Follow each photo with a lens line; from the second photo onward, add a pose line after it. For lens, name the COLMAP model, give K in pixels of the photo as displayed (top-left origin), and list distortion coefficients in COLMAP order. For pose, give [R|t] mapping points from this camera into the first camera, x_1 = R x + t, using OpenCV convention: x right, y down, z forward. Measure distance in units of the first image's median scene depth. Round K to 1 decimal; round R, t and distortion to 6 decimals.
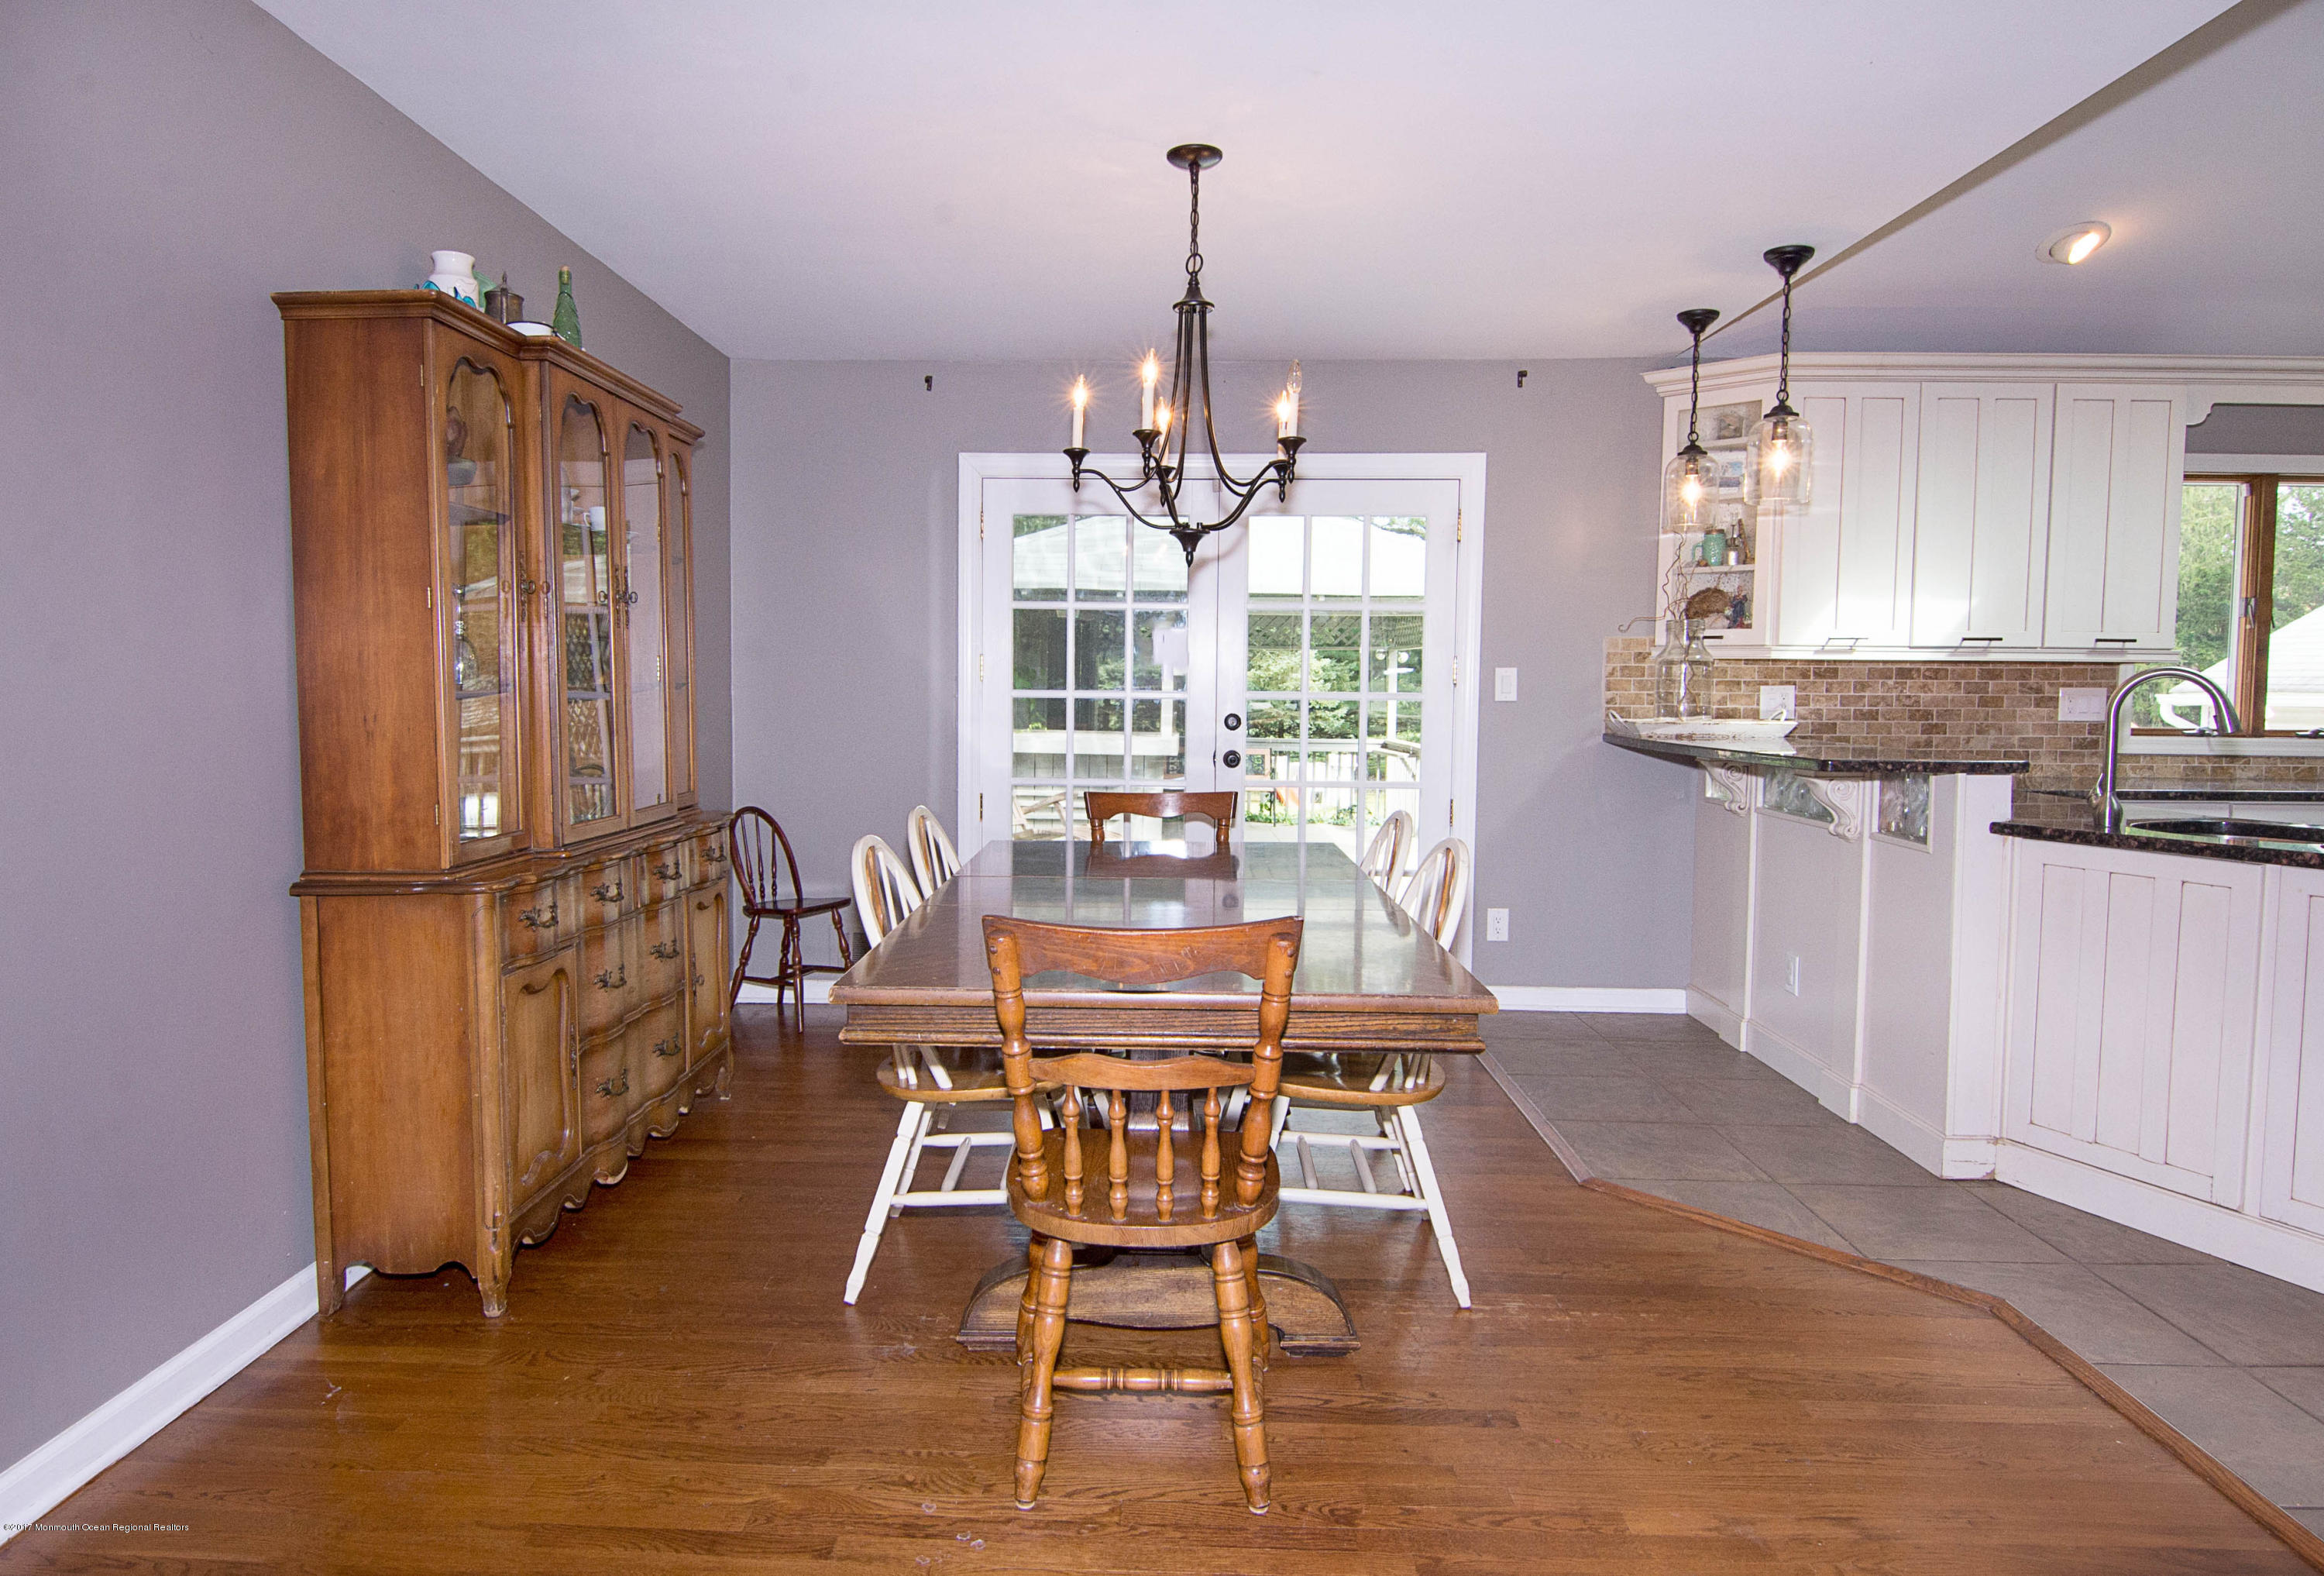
lens RADIAL K [[1373.5, 0, 1115.5], [0, 1373.5, 777.3], [0, 0, 1]] dist [-0.007917, -0.012234]
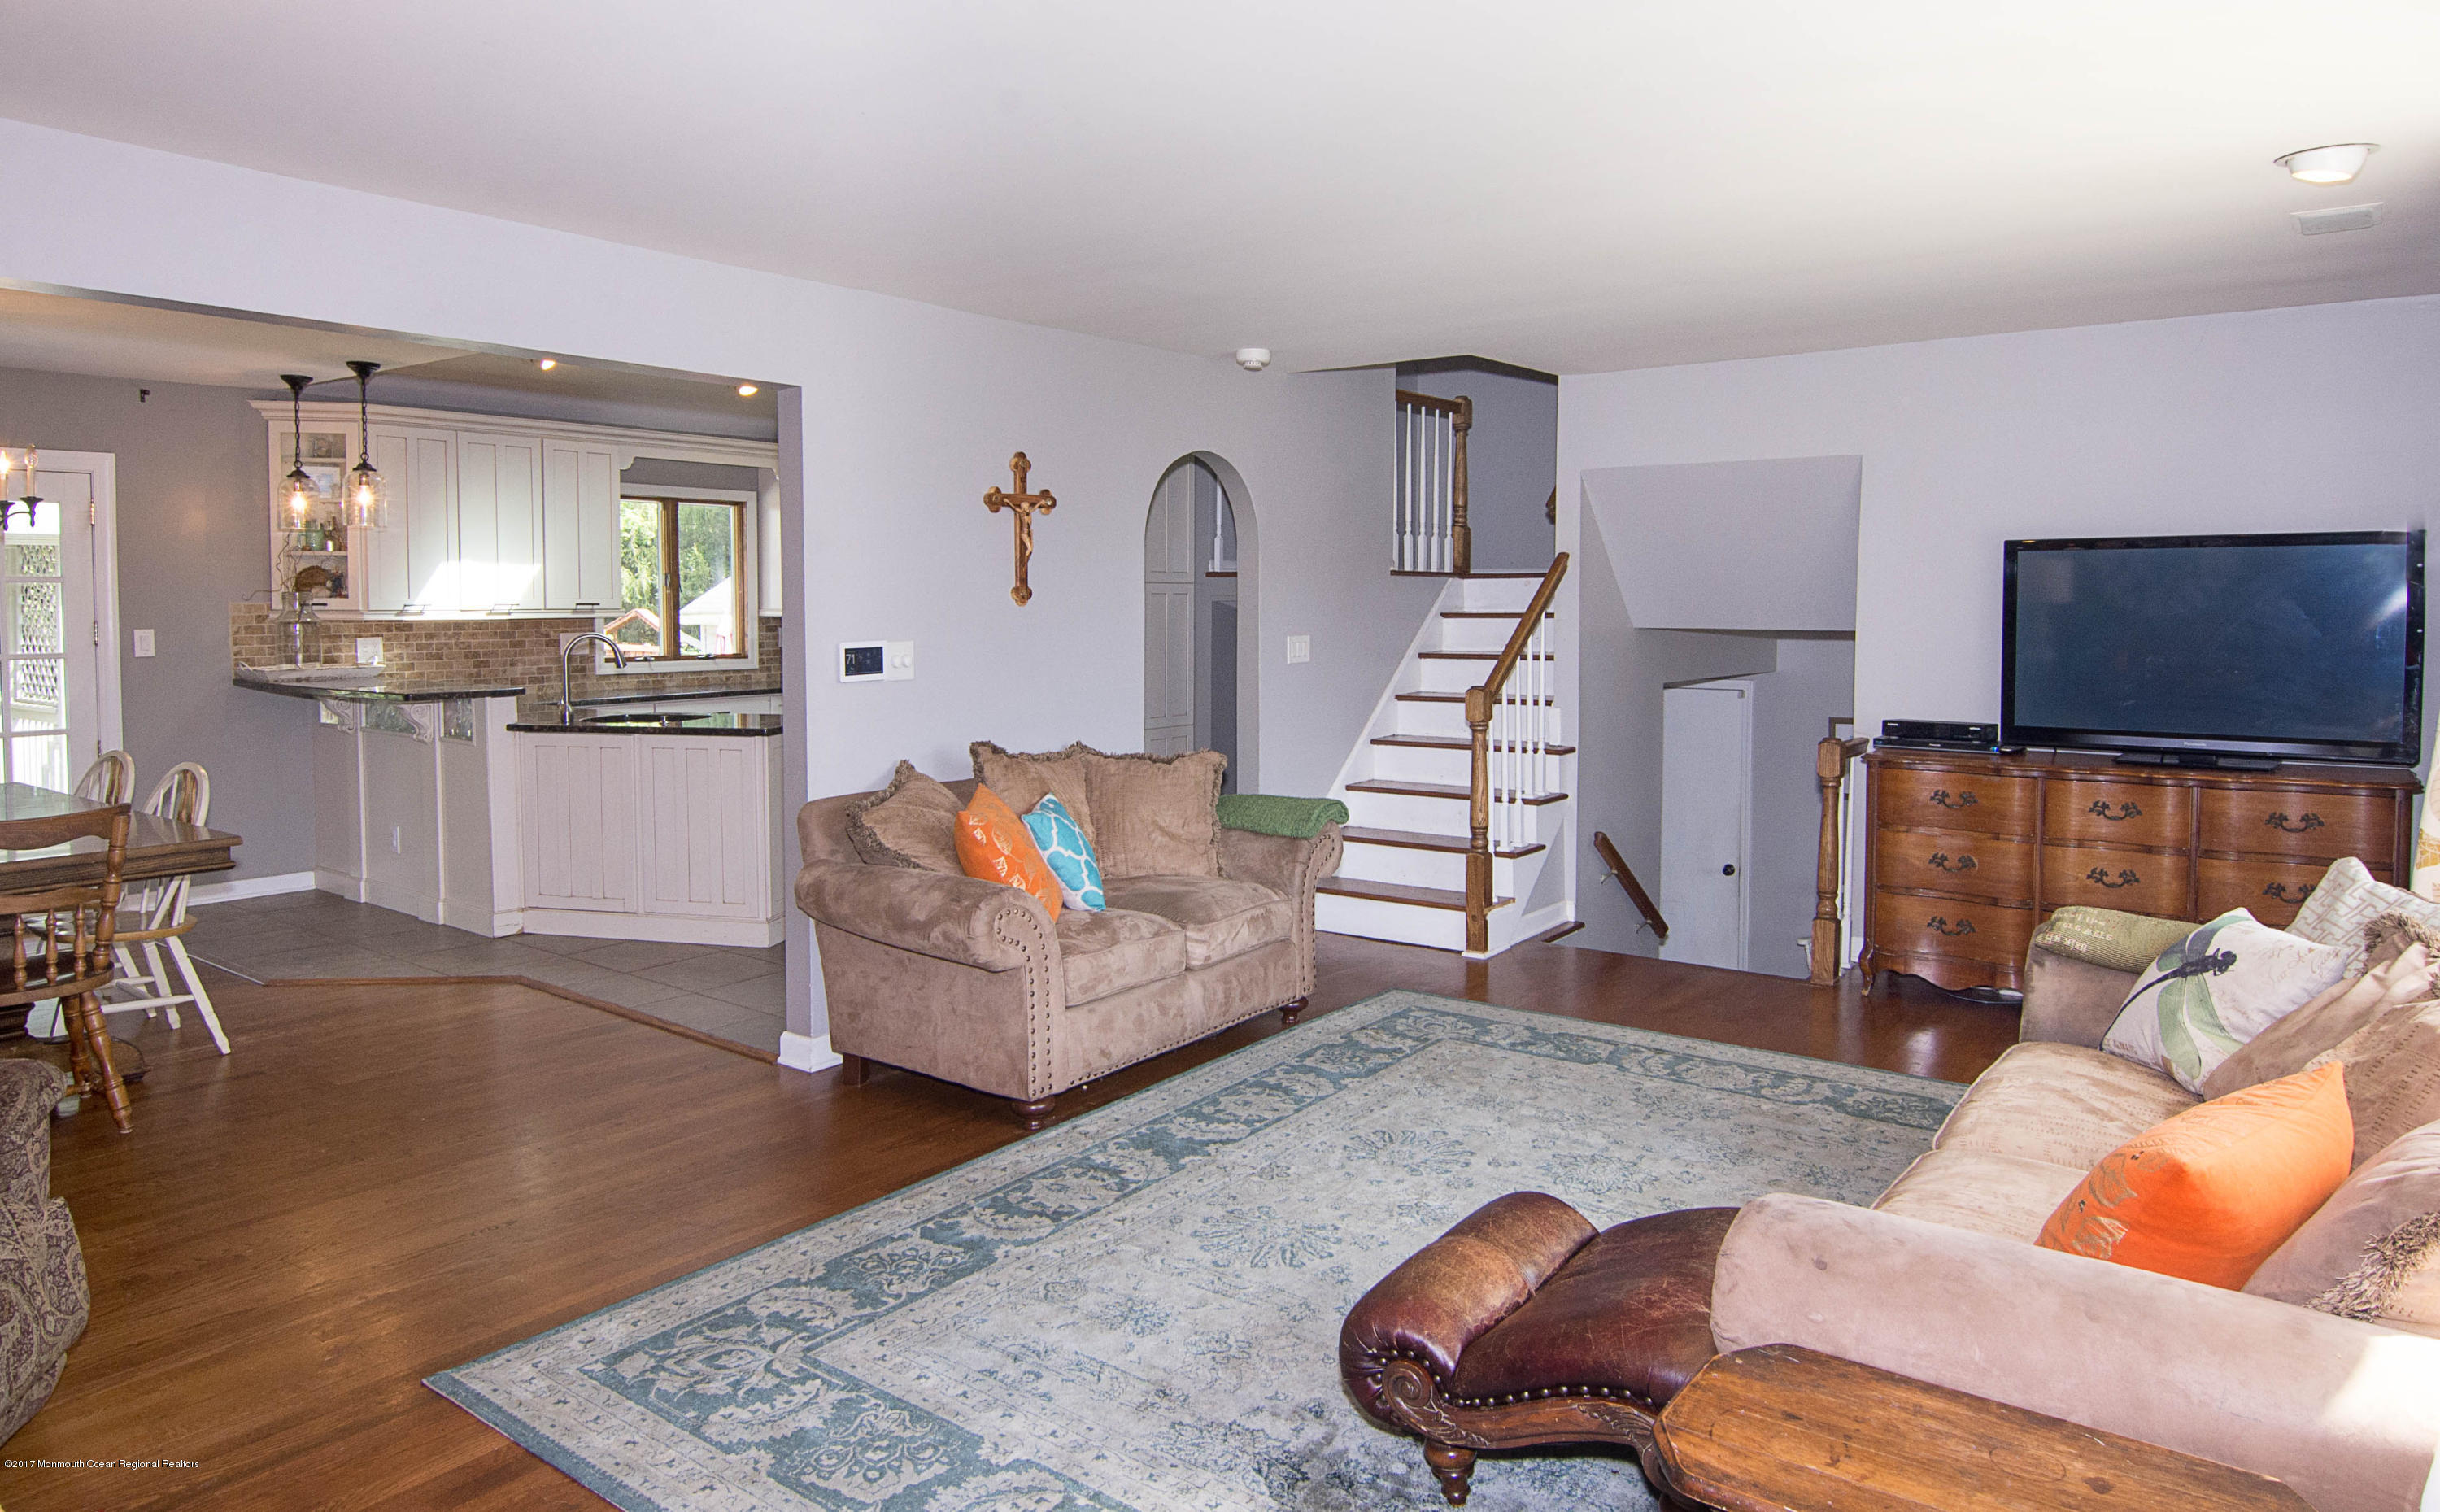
lens RADIAL K [[1538.6, 0, 1179.4], [0, 1538.6, 673.1], [0, 0, 1]] dist [-0.007251, -0.004536]
pose [[0.586050, -0.047605, 0.808875, -0.292240], [0.059487, 0.998107, 0.015642, -0.007938], [-0.808088, 0.038951, 0.587772, -0.568354]]
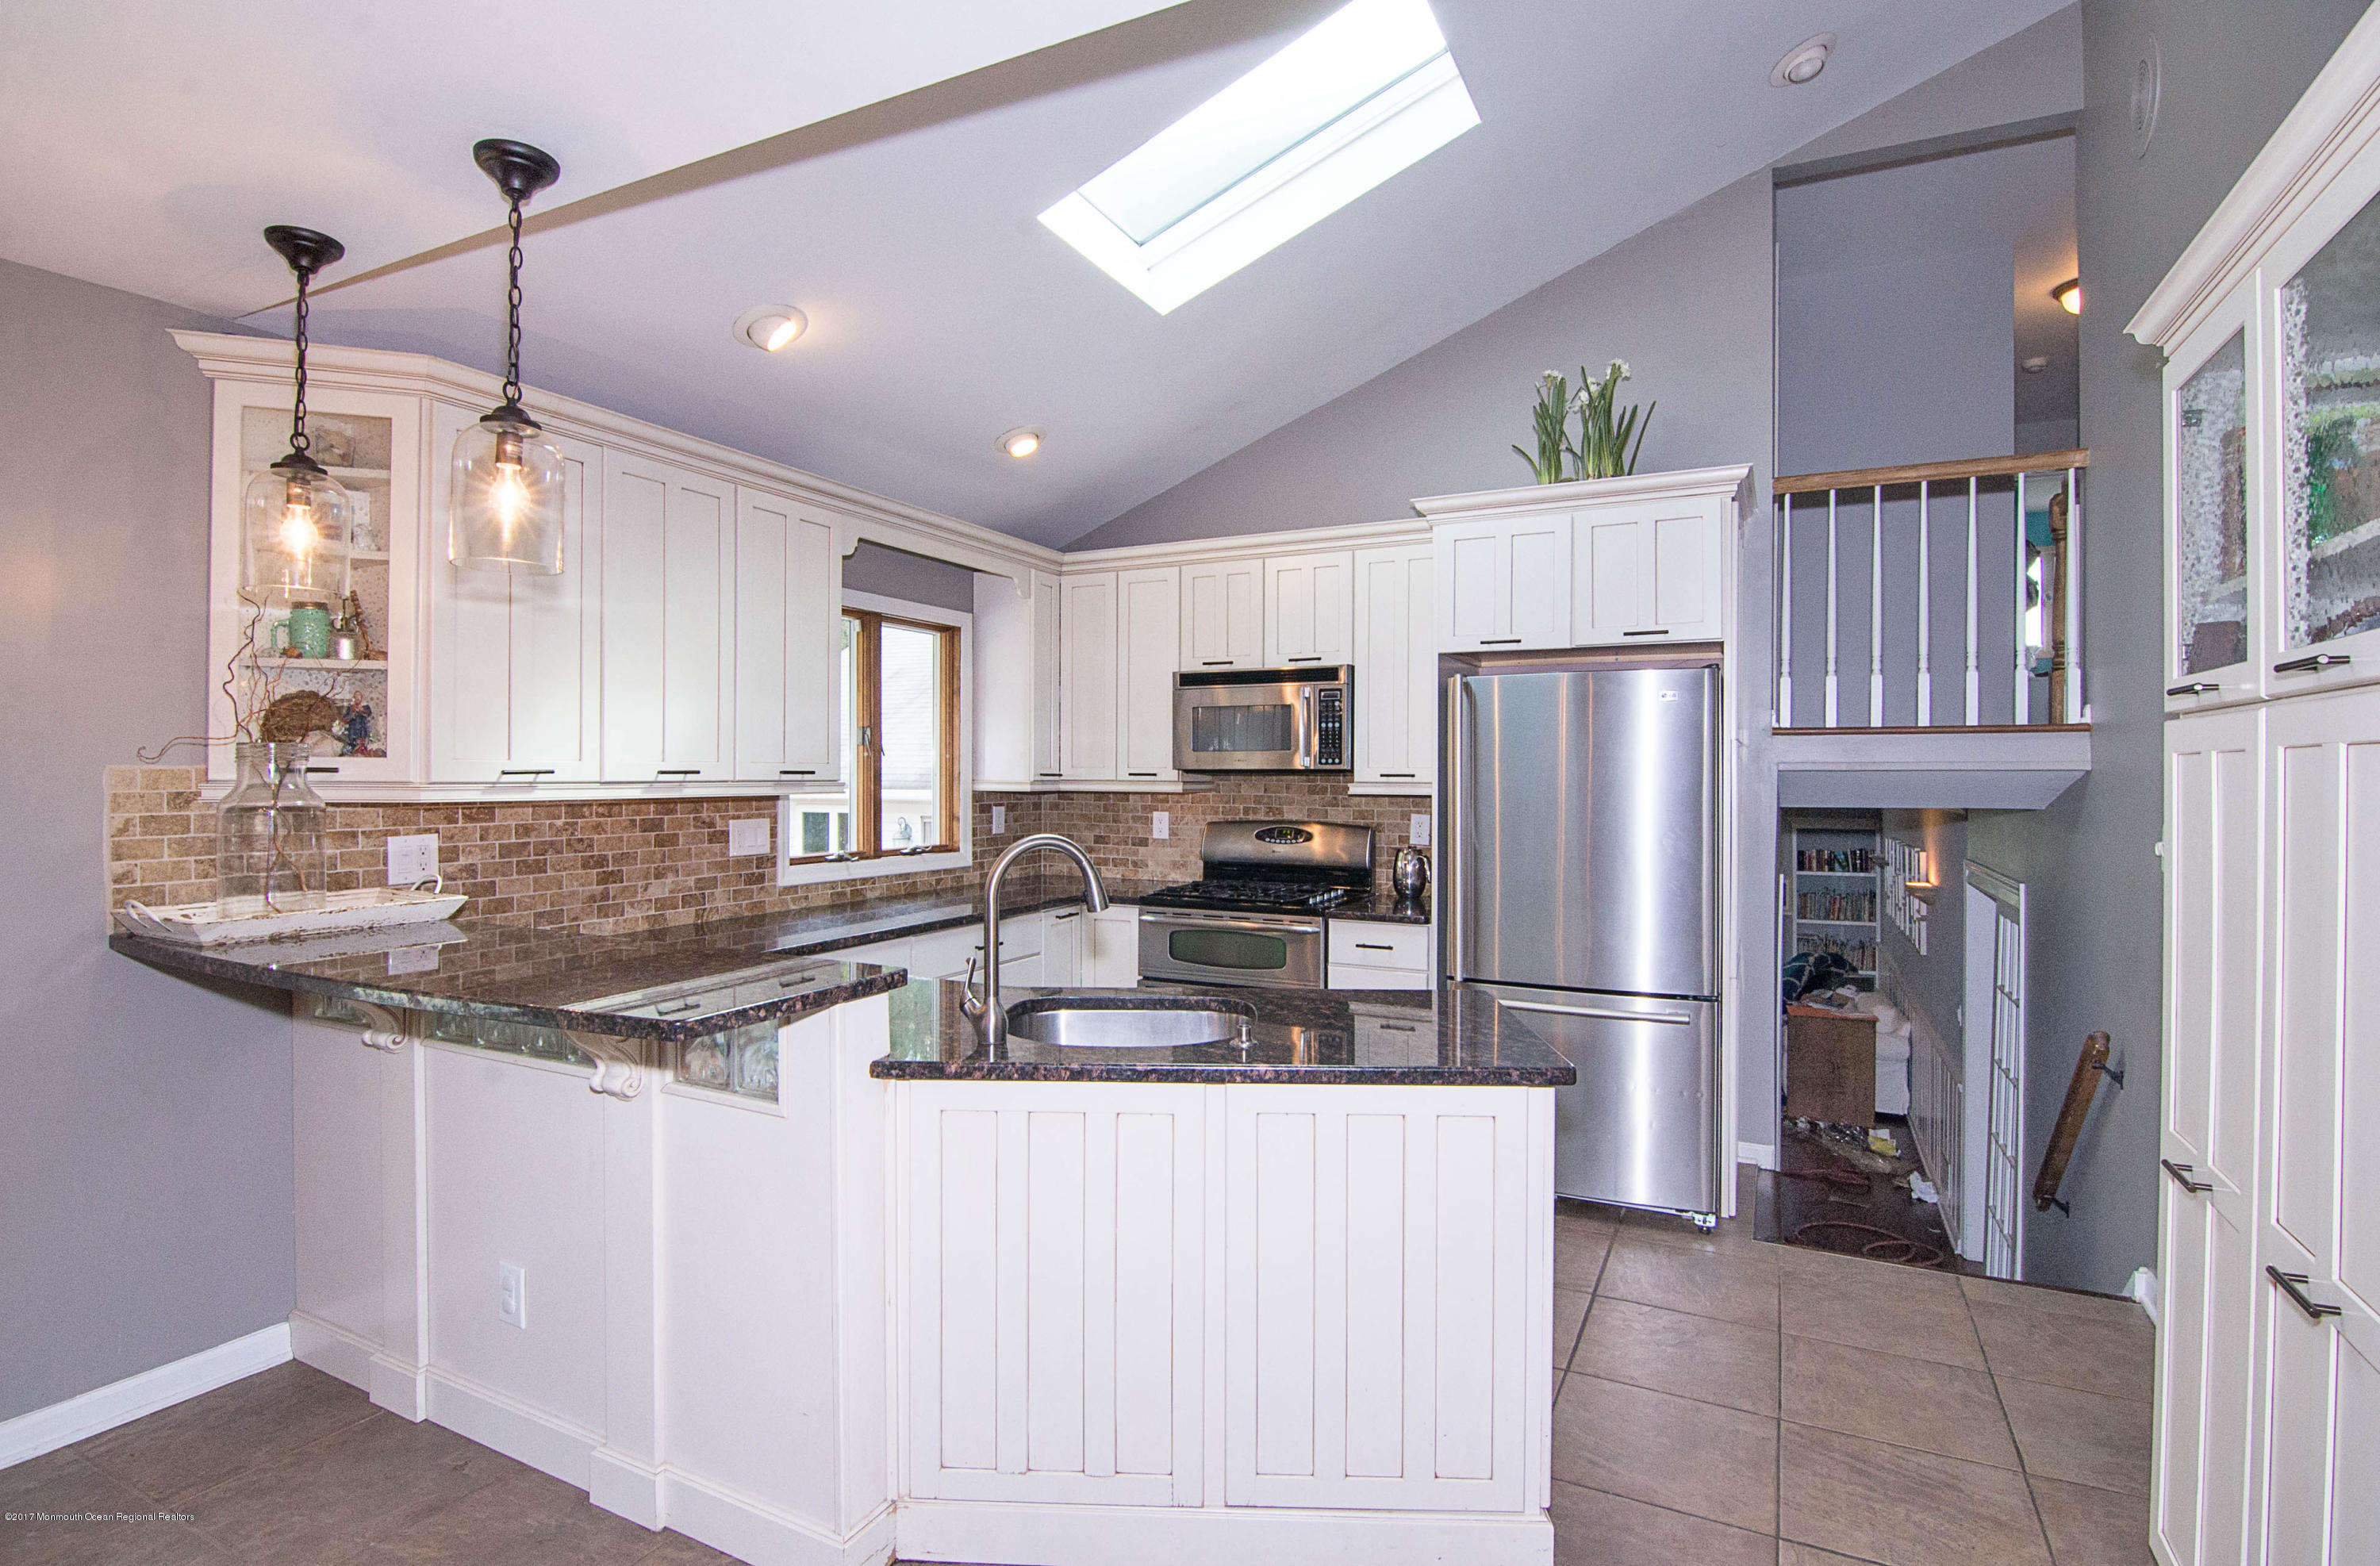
lens RADIAL K [[1162.4, 0, 1183.8], [0, 1162.4, 775.3], [0, 0, 1]] dist [-0.016057, -0.005670]
pose [[0.413187, -0.008999, 0.910602, 0.115003], [0.062110, 0.997901, -0.018321, -0.064835], [-0.908526, 0.064128, 0.412879, 0.414559]]
